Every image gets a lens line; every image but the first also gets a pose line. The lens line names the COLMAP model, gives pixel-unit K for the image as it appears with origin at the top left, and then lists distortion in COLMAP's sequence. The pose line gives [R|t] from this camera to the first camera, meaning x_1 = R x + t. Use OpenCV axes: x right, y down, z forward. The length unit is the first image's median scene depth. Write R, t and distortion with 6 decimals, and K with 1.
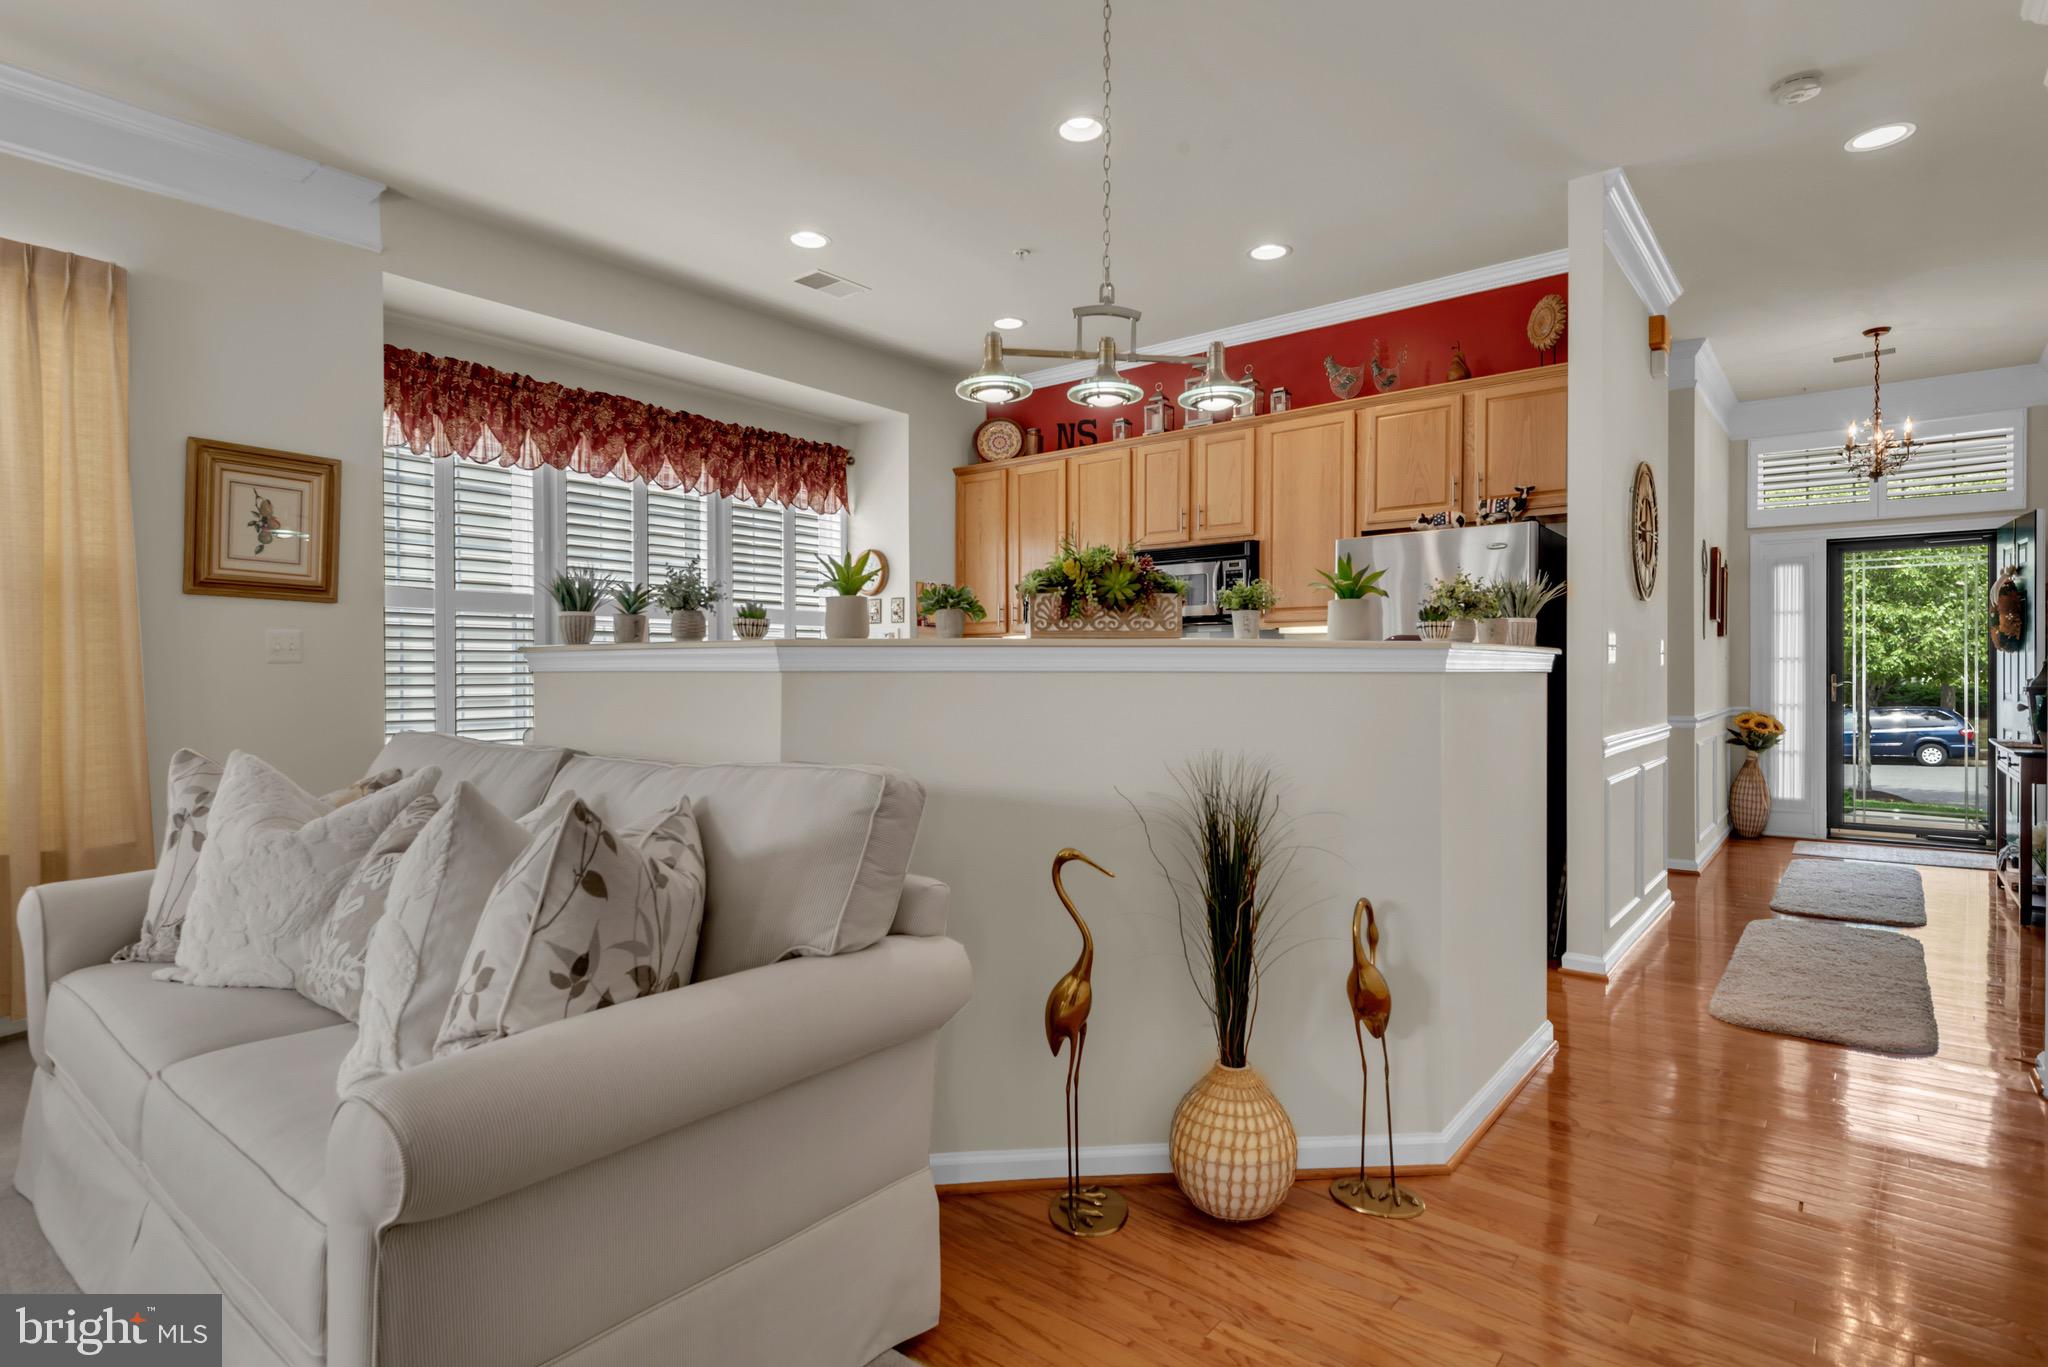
lens RADIAL K [[1037.6, 0, 1046.5], [0, 1037.6, 672.2], [0, 0, 1]] dist [0.005079, -0.000059]
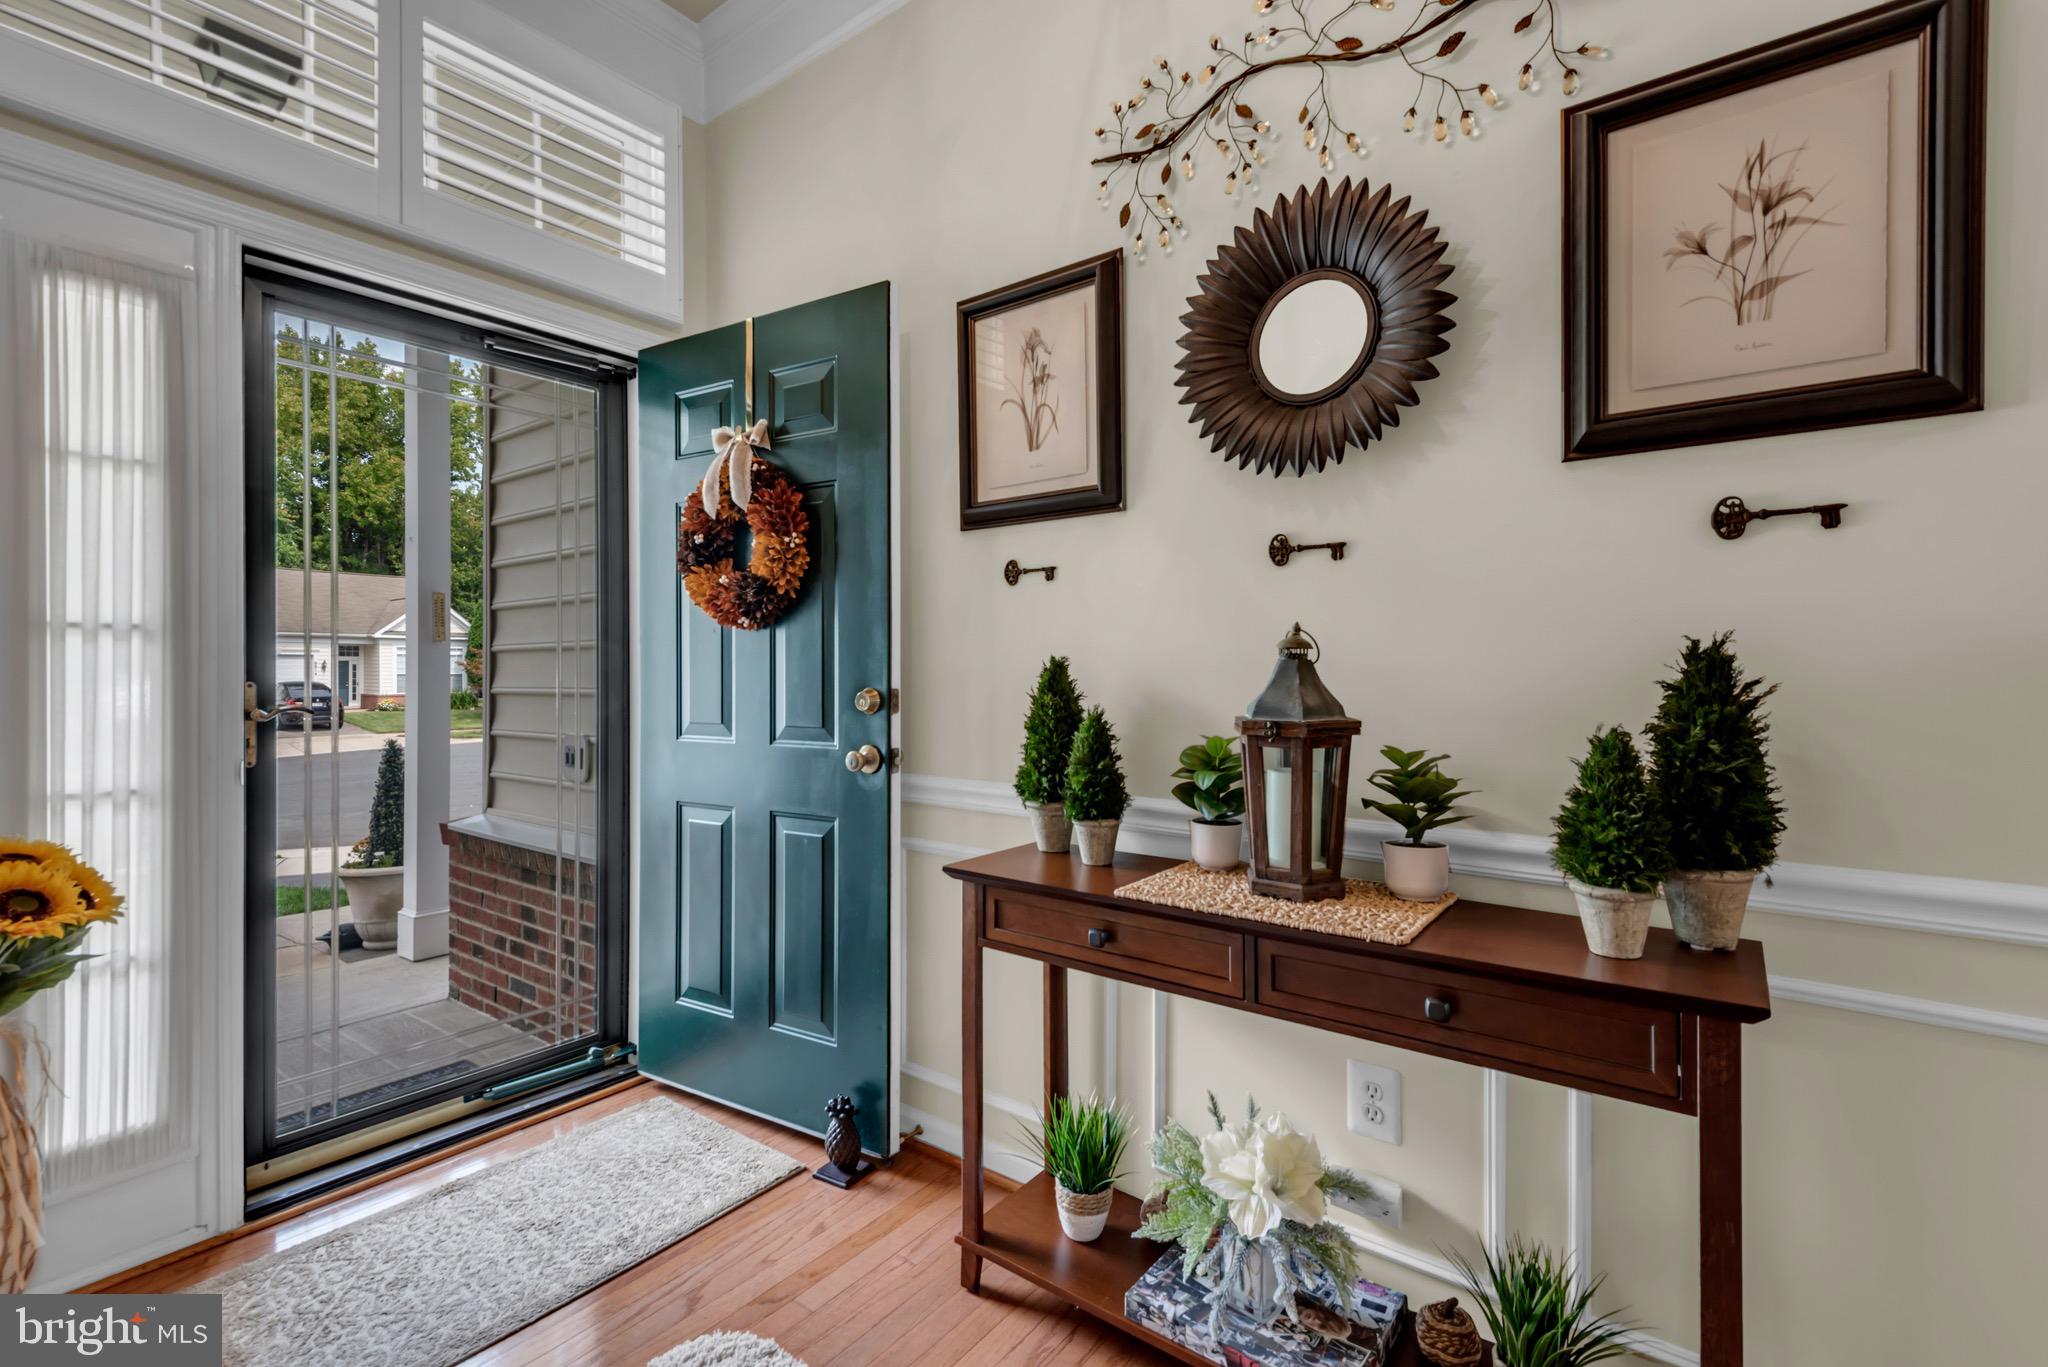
lens RADIAL K [[926.5, 0, 1014.2], [0, 926.5, 674.3], [0, 0, 1]] dist [0.037936, -0.020853]
pose [[-0.014036, -0.000759, 0.999901, 0.611657], [-0.002320, 0.999997, 0.000727, -0.001895], [-0.999899, -0.002310, -0.014038, 1.013365]]
